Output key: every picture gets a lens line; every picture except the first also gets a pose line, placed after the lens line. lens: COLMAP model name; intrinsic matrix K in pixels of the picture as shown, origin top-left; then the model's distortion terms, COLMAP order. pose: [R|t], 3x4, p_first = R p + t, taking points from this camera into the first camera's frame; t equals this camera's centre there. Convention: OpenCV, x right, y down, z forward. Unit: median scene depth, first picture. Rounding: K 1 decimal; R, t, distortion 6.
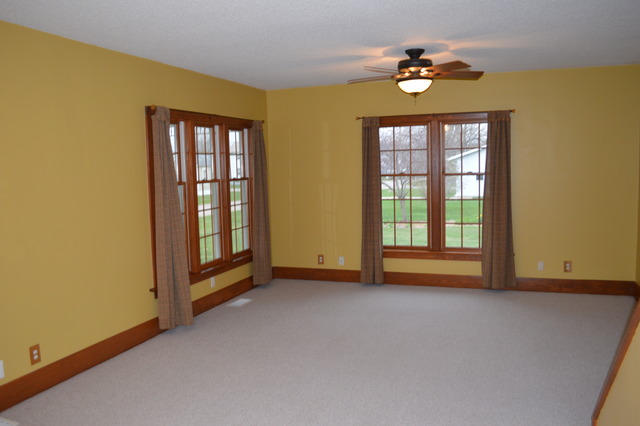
lens RADIAL K [[510.9, 0, 324.9], [0, 510.9, 213.9], [0, 0, 1]] dist [-0.076957, -0.002017]
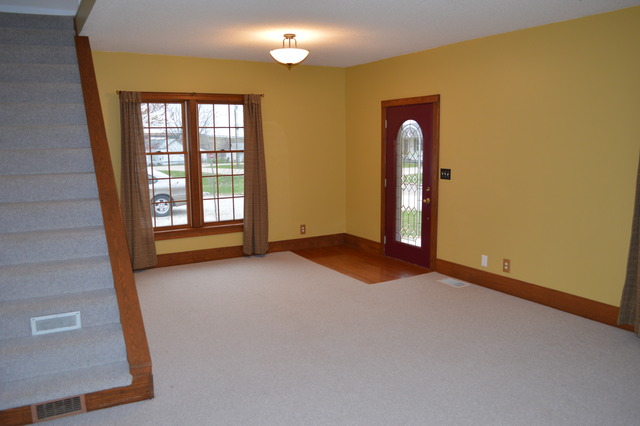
lens RADIAL K [[510.9, 0, 324.7], [0, 510.9, 209.7], [0, 0, 1]] dist [-0.076957, -0.002017]
pose [[0.665139, -0.085041, 0.741862, -0.367064], [0.064601, 0.996322, 0.056289, -0.004208], [-0.743920, 0.010485, 0.668186, 0.123538]]
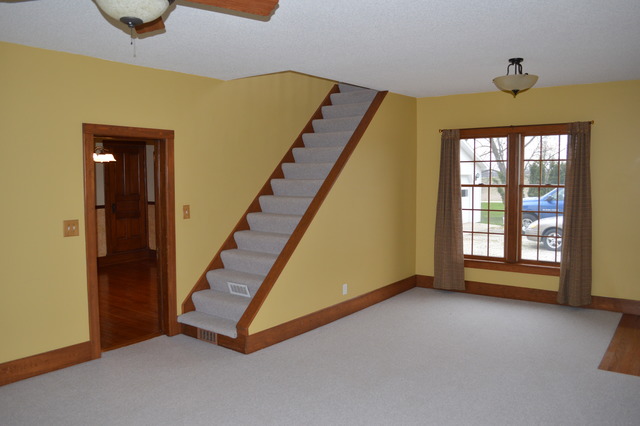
lens RADIAL K [[510.9, 0, 318.3], [0, 510.9, 213.8], [0, 0, 1]] dist [-0.076957, -0.002017]
pose [[0.945190, 0.038602, -0.324231, 0.177270], [-0.043560, 0.999018, -0.008043, 0.001133], [0.323603, 0.021726, 0.945944, -0.060050]]
